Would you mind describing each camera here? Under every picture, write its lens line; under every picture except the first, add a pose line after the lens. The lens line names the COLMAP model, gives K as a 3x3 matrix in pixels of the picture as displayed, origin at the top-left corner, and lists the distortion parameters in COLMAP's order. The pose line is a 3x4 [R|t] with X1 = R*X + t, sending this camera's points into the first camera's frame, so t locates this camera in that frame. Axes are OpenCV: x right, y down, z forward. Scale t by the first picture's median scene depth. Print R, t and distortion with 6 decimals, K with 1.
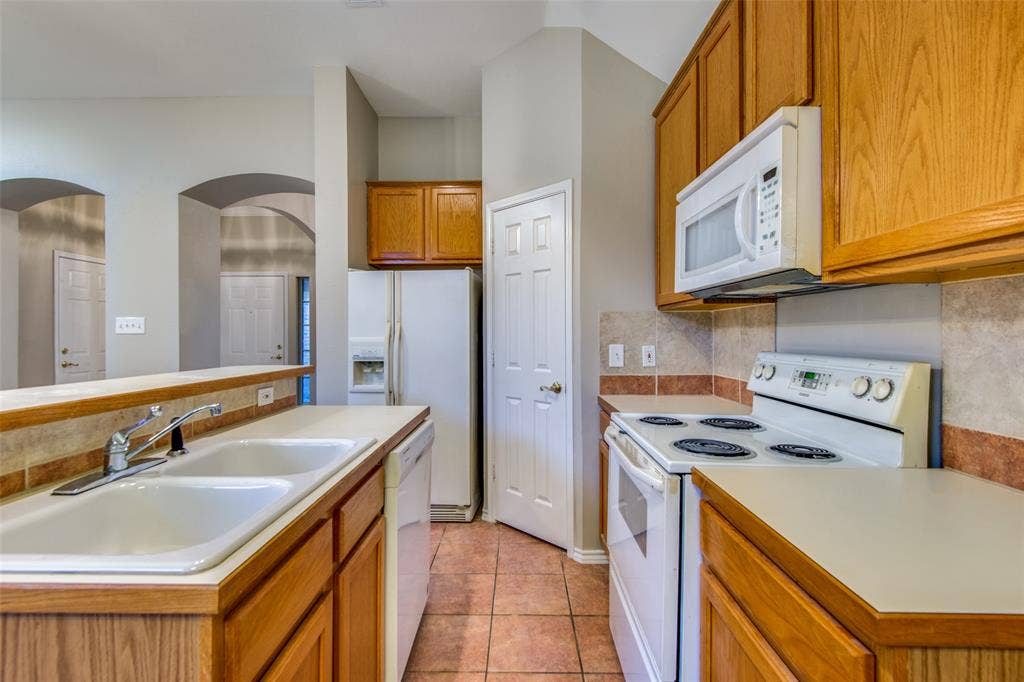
lens RADIAL K [[464.8, 0, 510.4], [0, 464.8, 330.6], [0, 0, 1]] dist [0.014373, -0.005237]
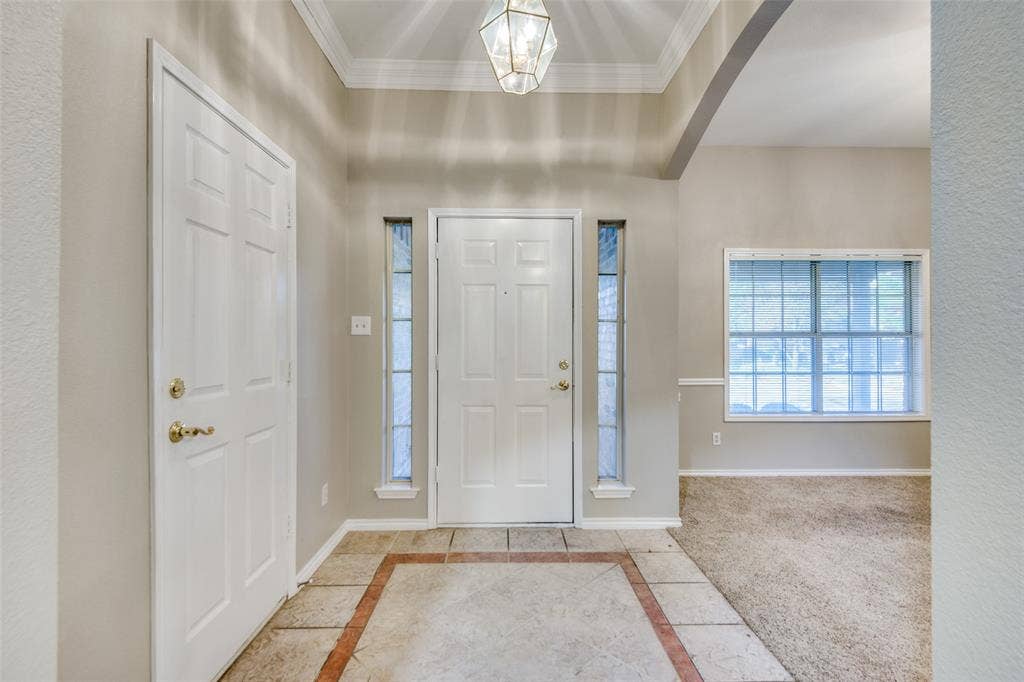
lens RADIAL K [[464.8, 0, 520.3], [0, 464.8, 340.4], [0, 0, 1]] dist [0.014373, -0.005237]
pose [[0.998322, 0.004325, 0.057744, -1.452401], [-0.004537, 0.999983, 0.003546, 0.021274], [-0.057727, -0.003802, 0.998325, 1.331549]]
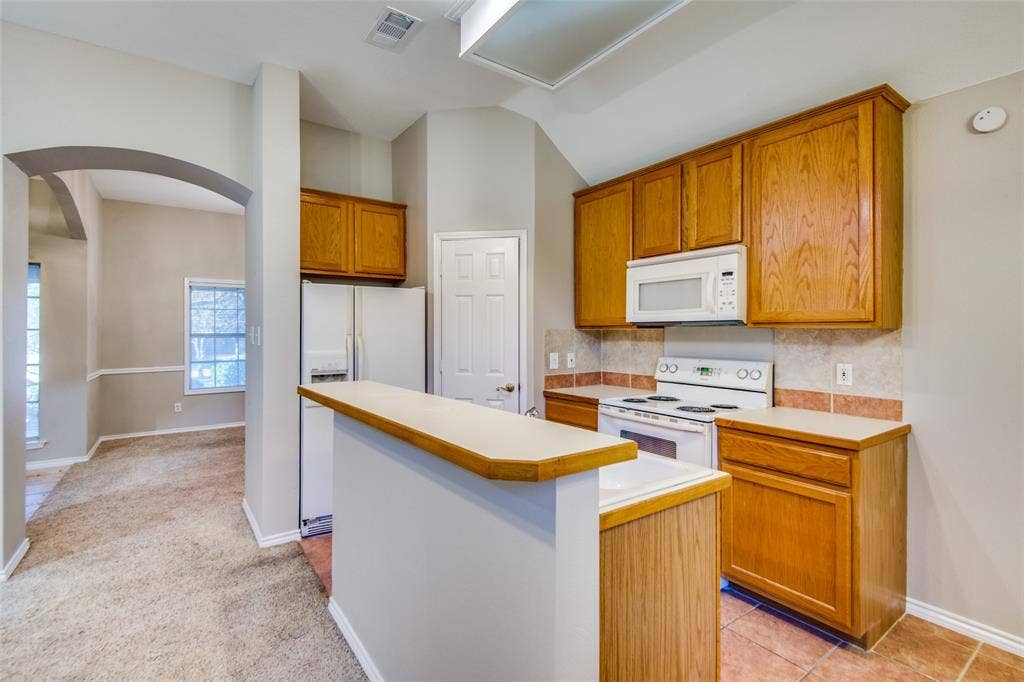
lens RADIAL K [[464.8, 0, 512.7], [0, 464.8, 331.3], [0, 0, 1]] dist [0.014373, -0.005237]
pose [[0.808533, 0.002415, 0.588446, -0.688388], [-0.004888, 0.999985, 0.002612, -0.038100], [-0.588430, -0.004988, 0.808532, -0.053532]]
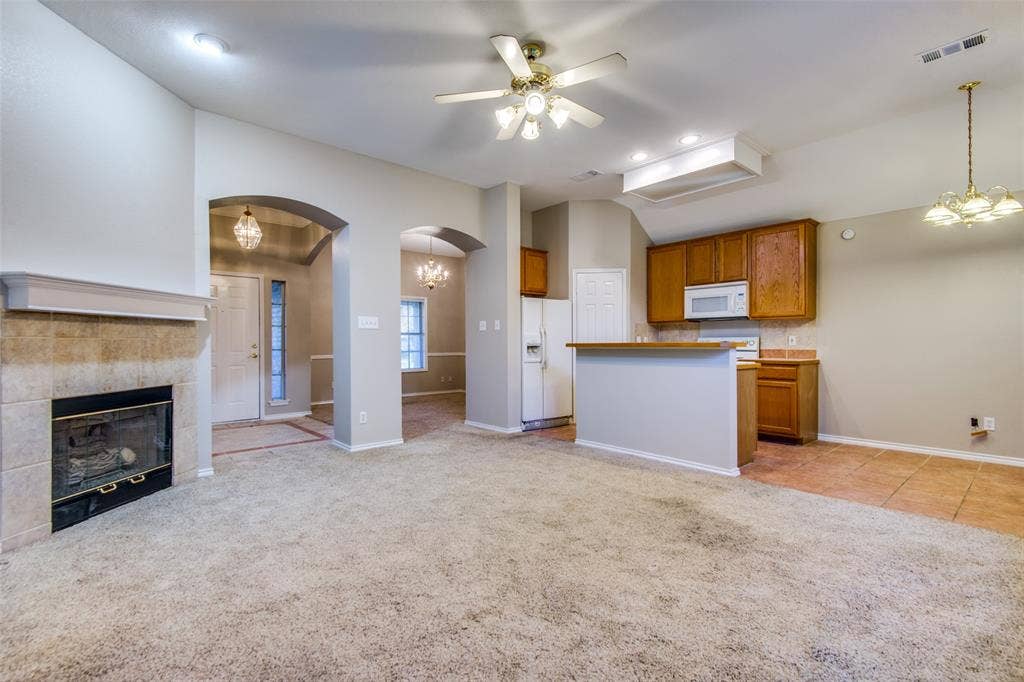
lens RADIAL K [[464.8, 0, 508.1], [0, 464.8, 344.5], [0, 0, 1]] dist [0.014373, -0.005237]
pose [[0.749107, -0.000892, 0.662448, -1.950071], [-0.003726, 0.999978, 0.005561, 0.060303], [-0.662438, -0.006634, 0.749087, -0.413722]]
